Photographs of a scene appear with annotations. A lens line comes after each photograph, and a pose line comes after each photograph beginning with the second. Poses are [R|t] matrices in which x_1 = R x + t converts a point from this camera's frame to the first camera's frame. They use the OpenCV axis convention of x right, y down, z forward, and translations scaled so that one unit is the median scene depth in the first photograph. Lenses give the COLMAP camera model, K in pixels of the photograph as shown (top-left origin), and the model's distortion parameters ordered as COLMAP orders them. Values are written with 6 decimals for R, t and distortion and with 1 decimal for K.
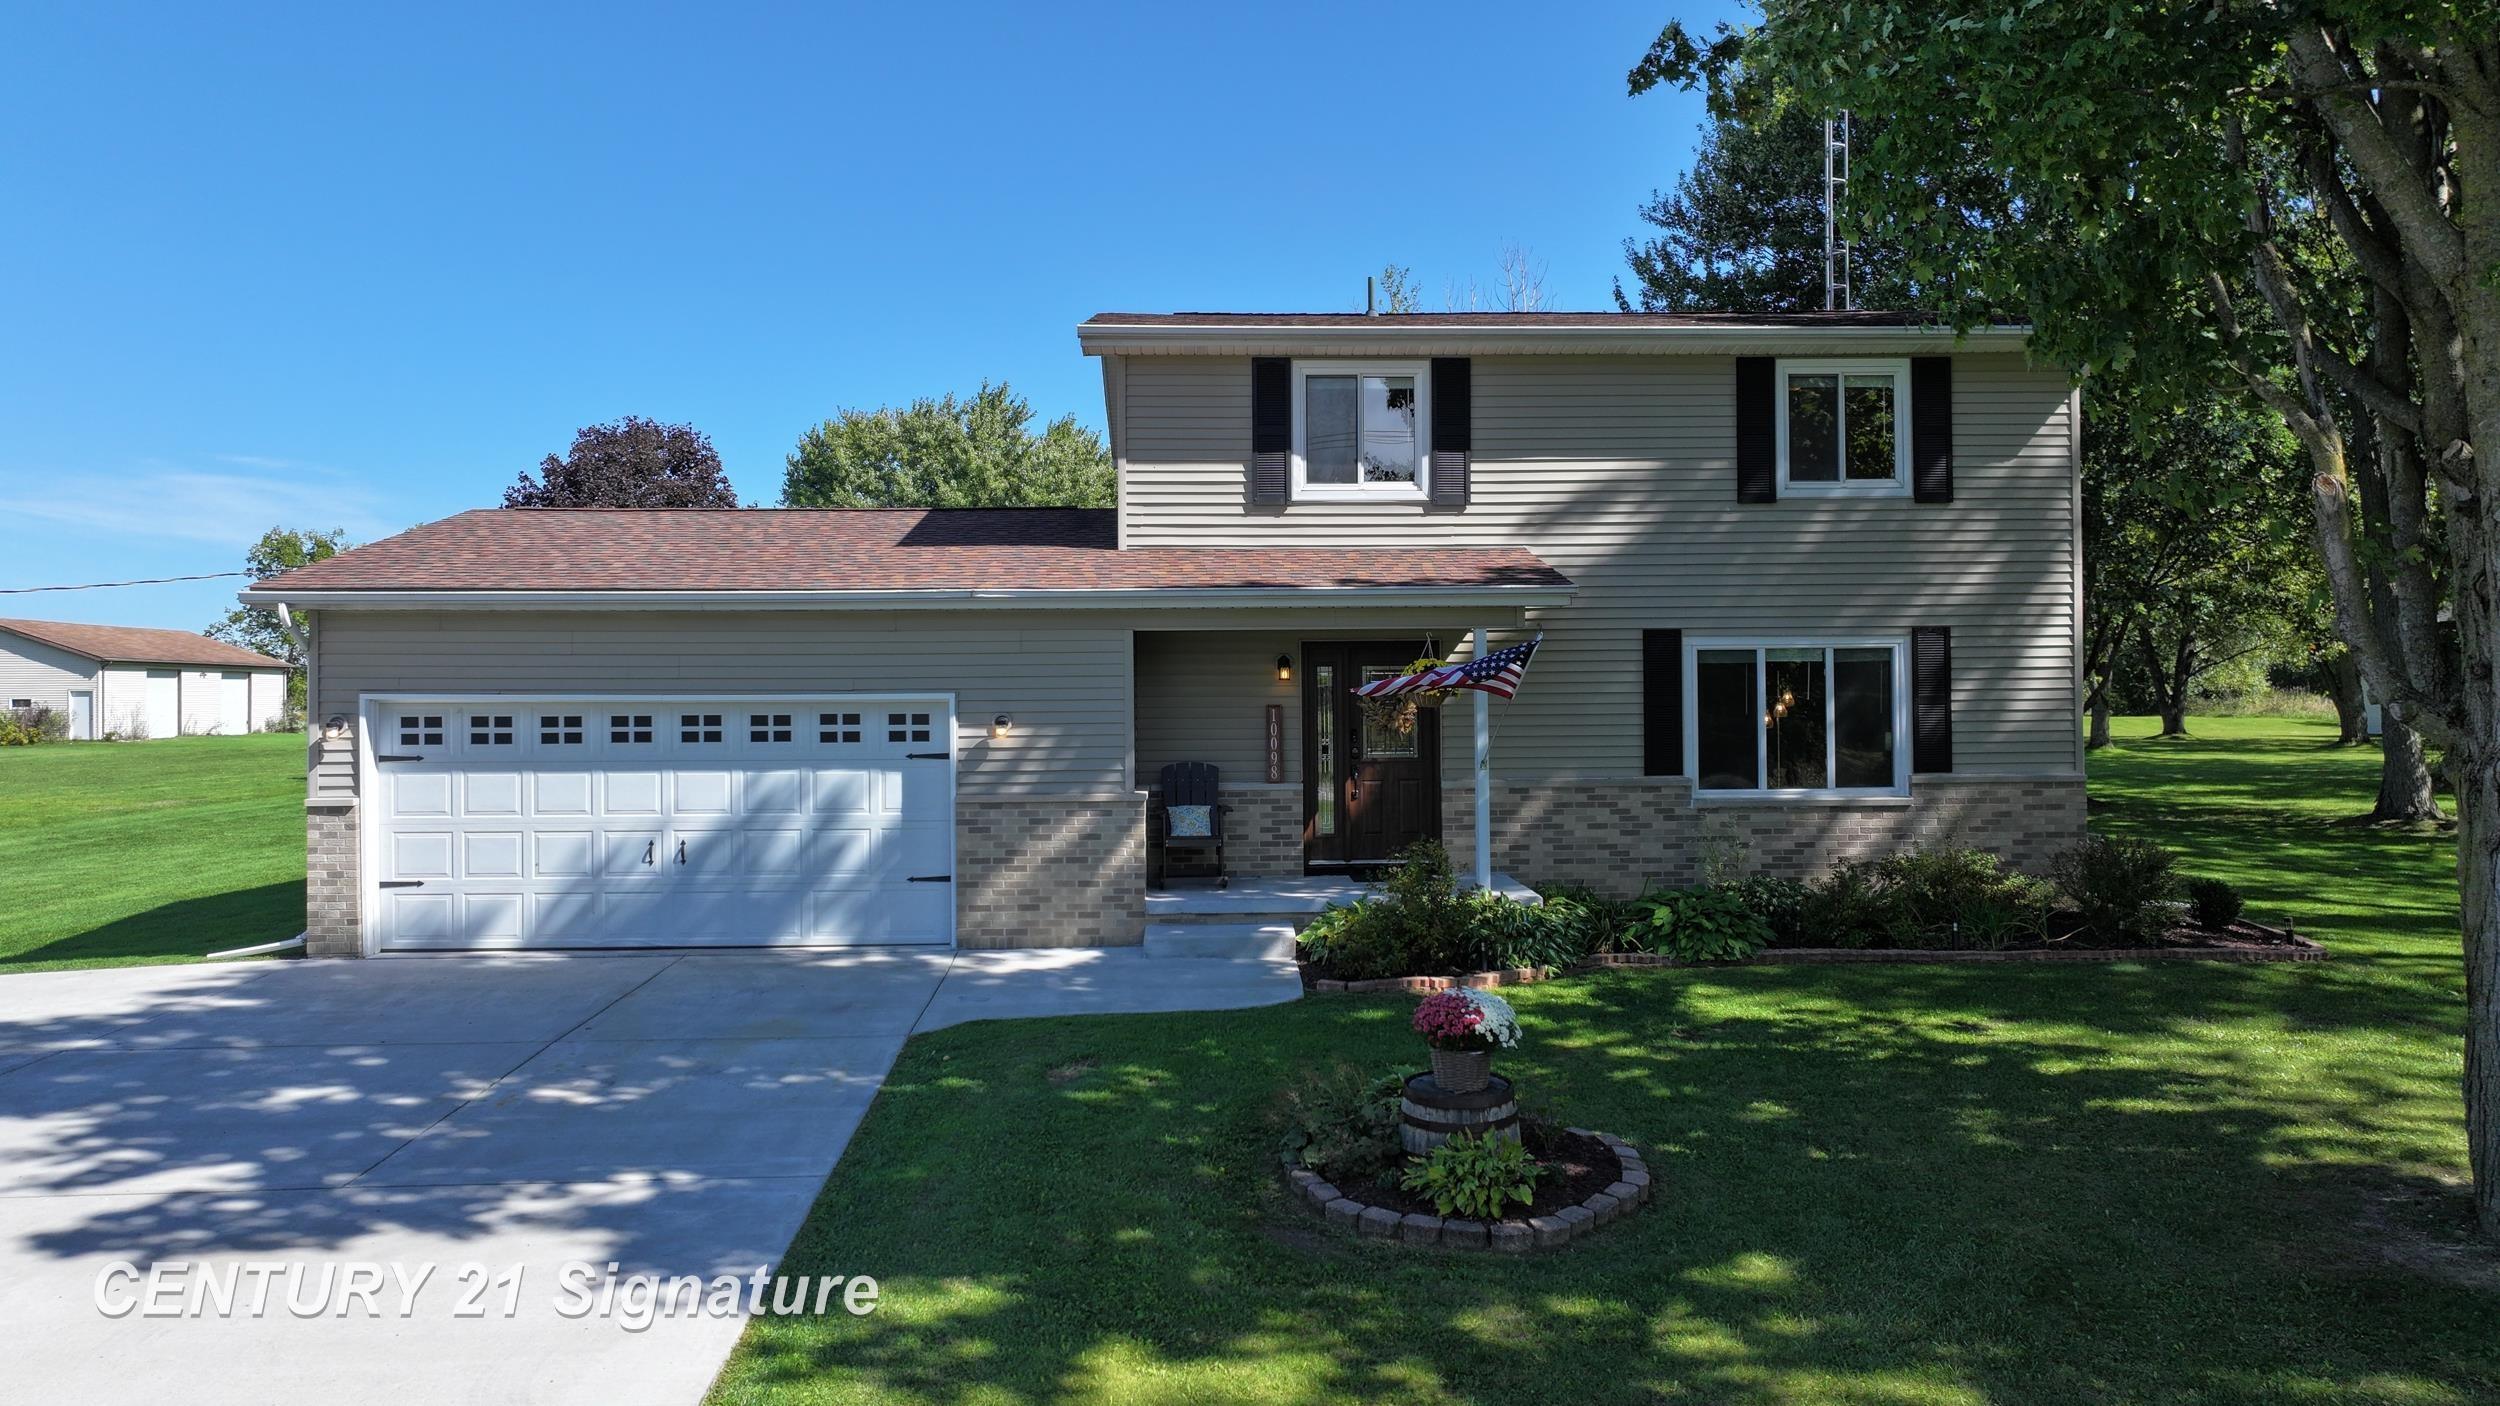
lens RADIAL K [[1743.4, 0, 1242.4], [0, 1743.4, 695.9], [0, 0, 1]] dist [-0.000938, 0.014149]
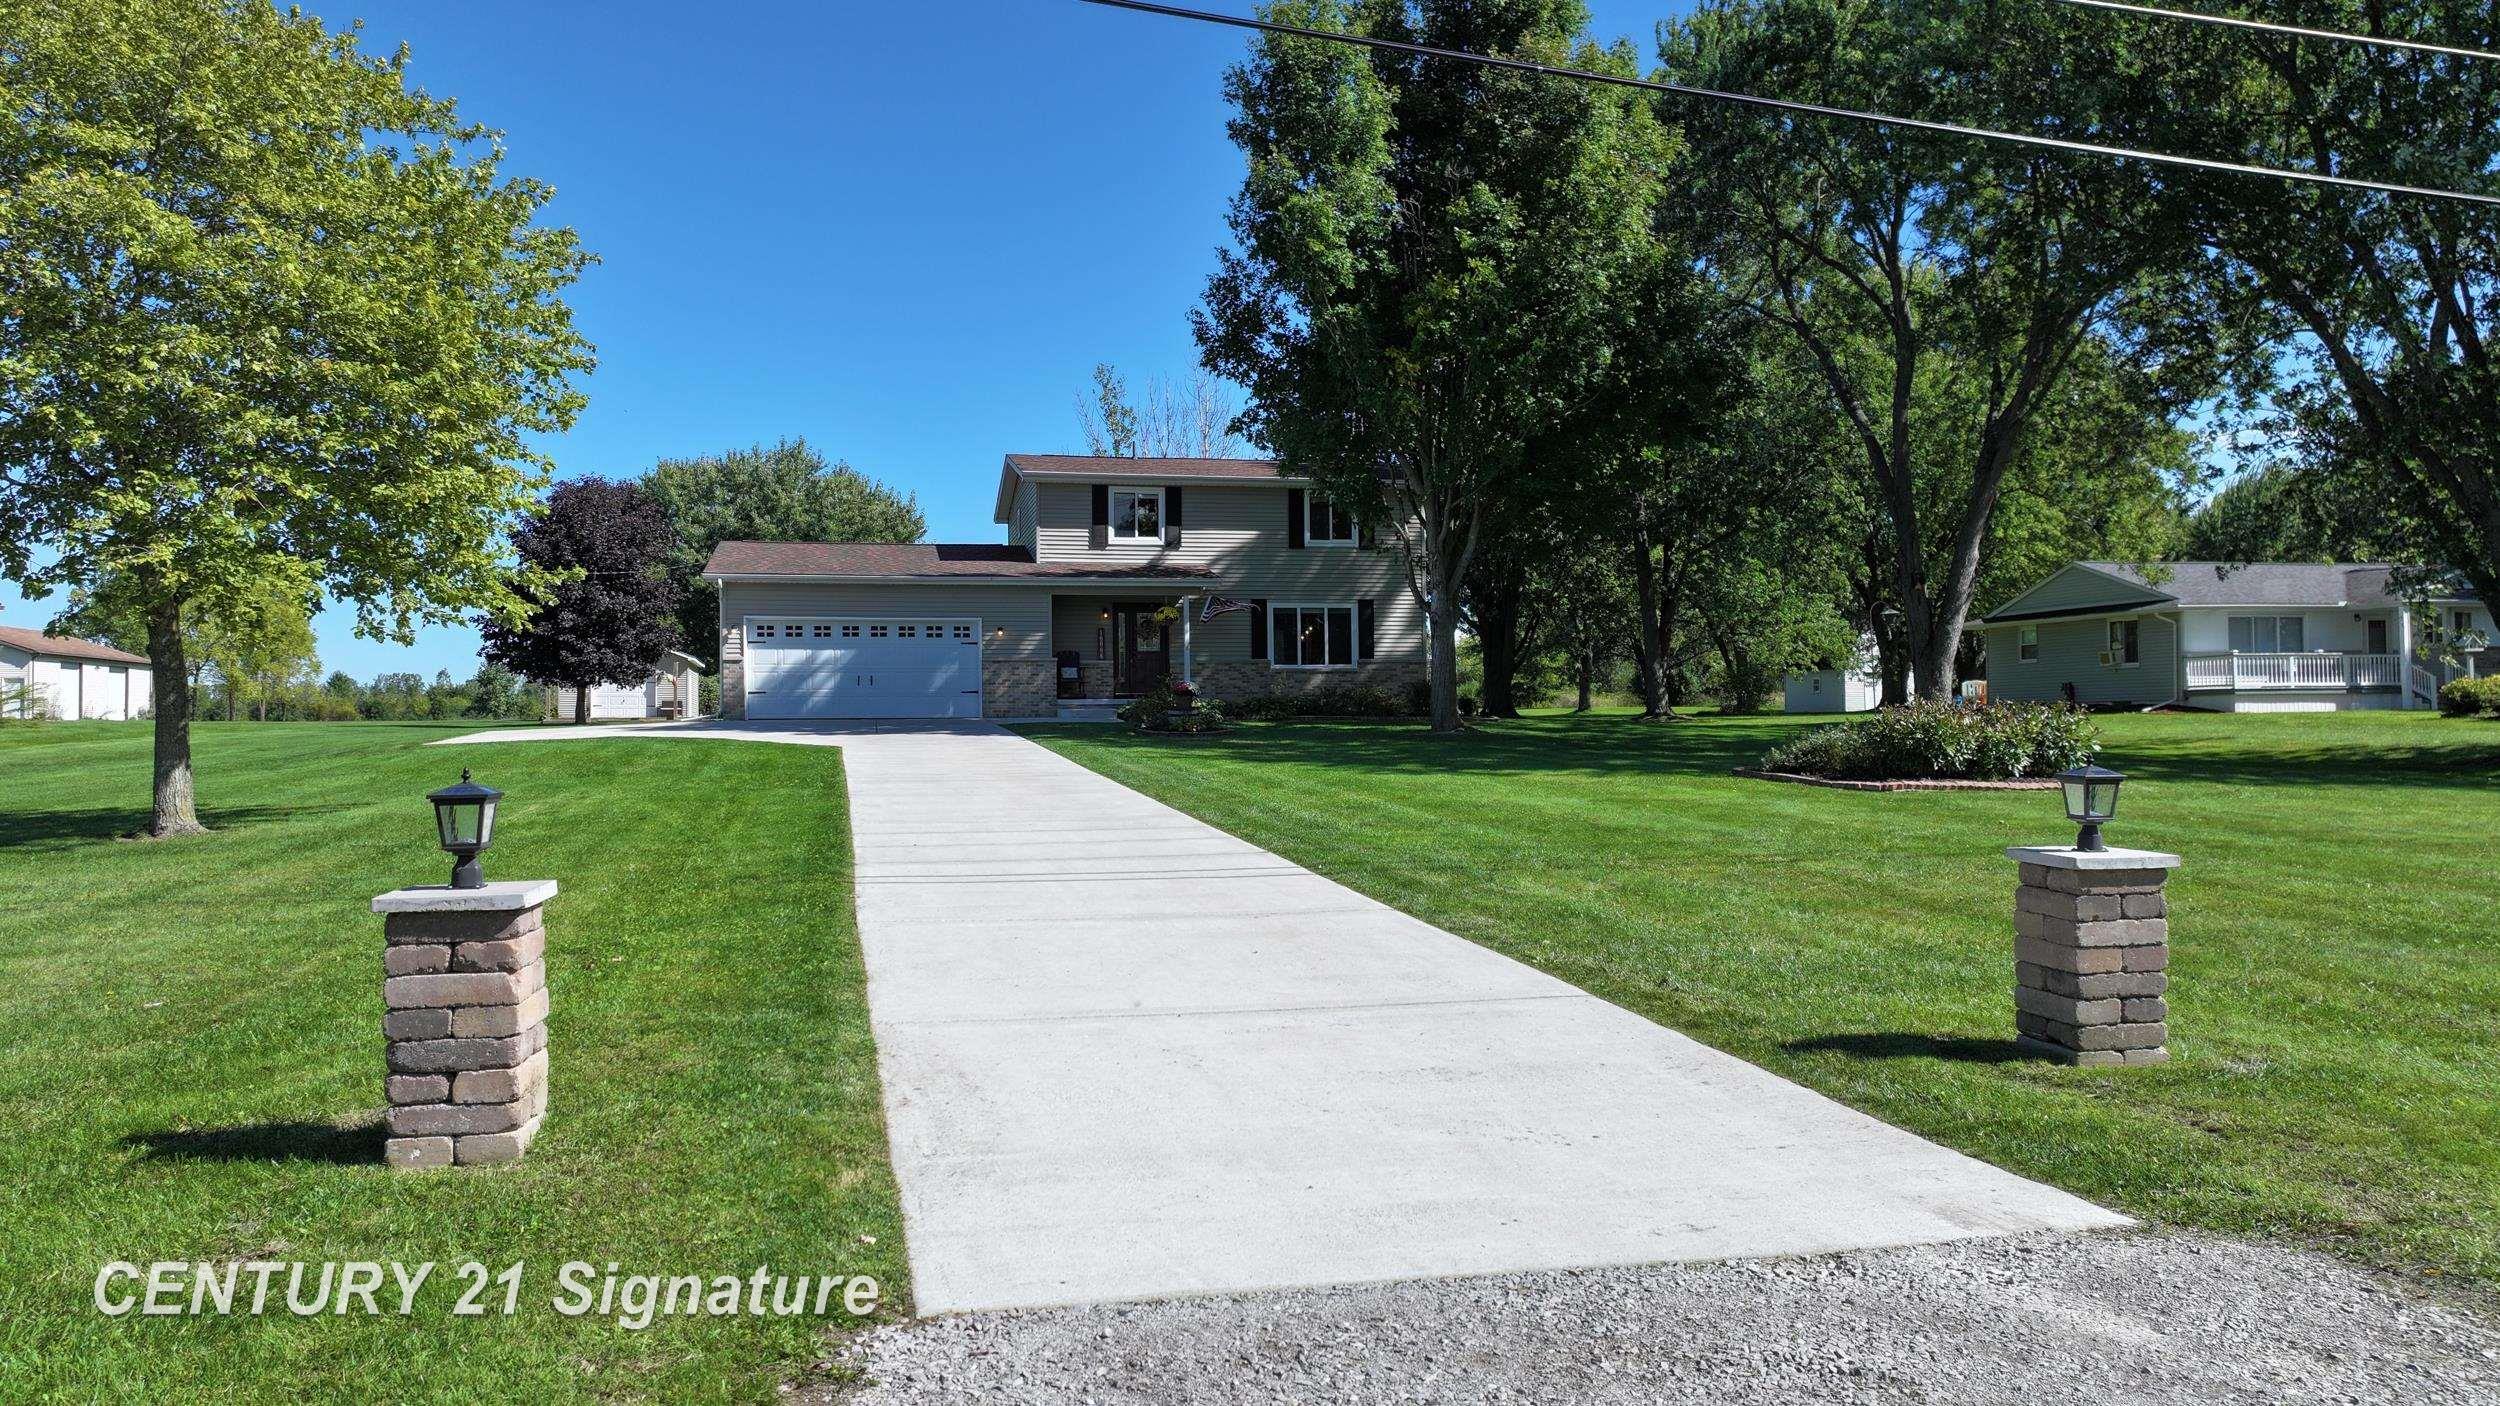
lens RADIAL K [[1743.4, 0, 1253.1], [0, 1743.4, 712.3], [0, 0, 1]] dist [-0.000938, 0.014149]
pose [[0.983405, -0.000533, 0.181421, -0.213165], [0.002162, 0.999959, -0.008784, 0.143079], [-0.181409, 0.009031, 0.983366, -1.416390]]
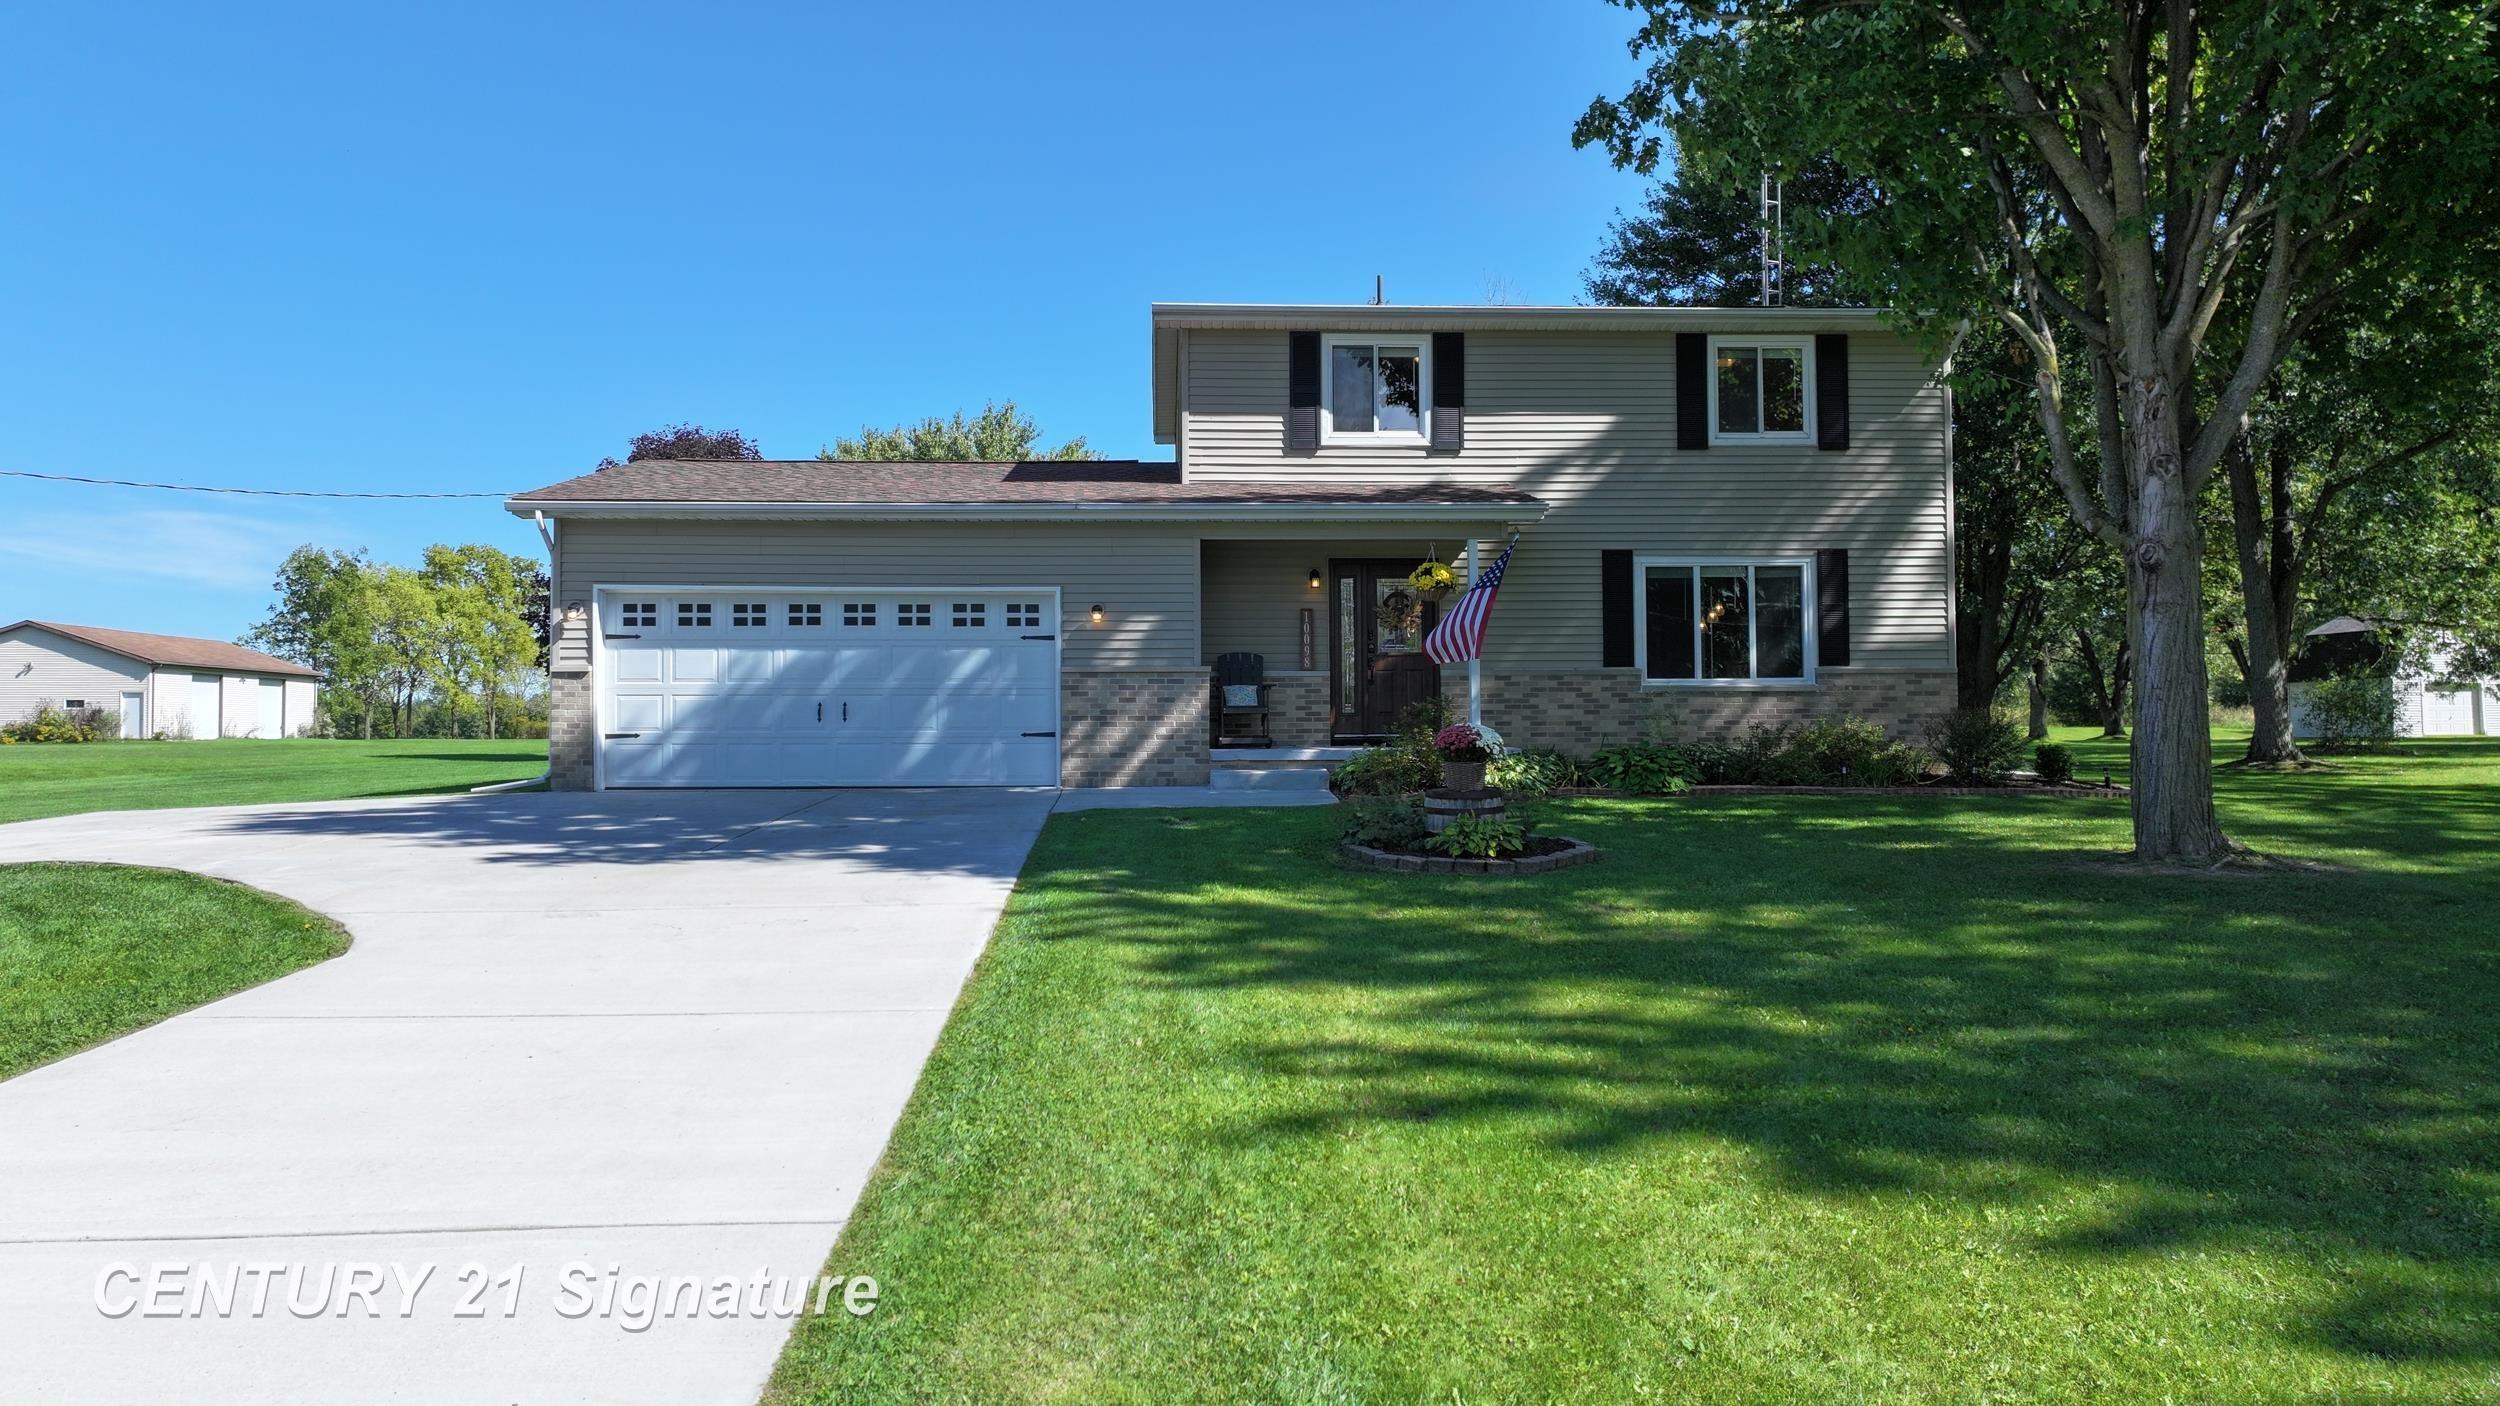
lens RADIAL K [[1743.4, 0, 1242.7], [0, 1743.4, 697.9], [0, 0, 1]] dist [-0.000938, 0.014149]
pose [[0.999932, 0.002497, 0.011364, -0.041555], [-0.002247, 0.999756, -0.021992, 0.096210], [-0.011416, 0.021965, 0.999694, -0.243606]]
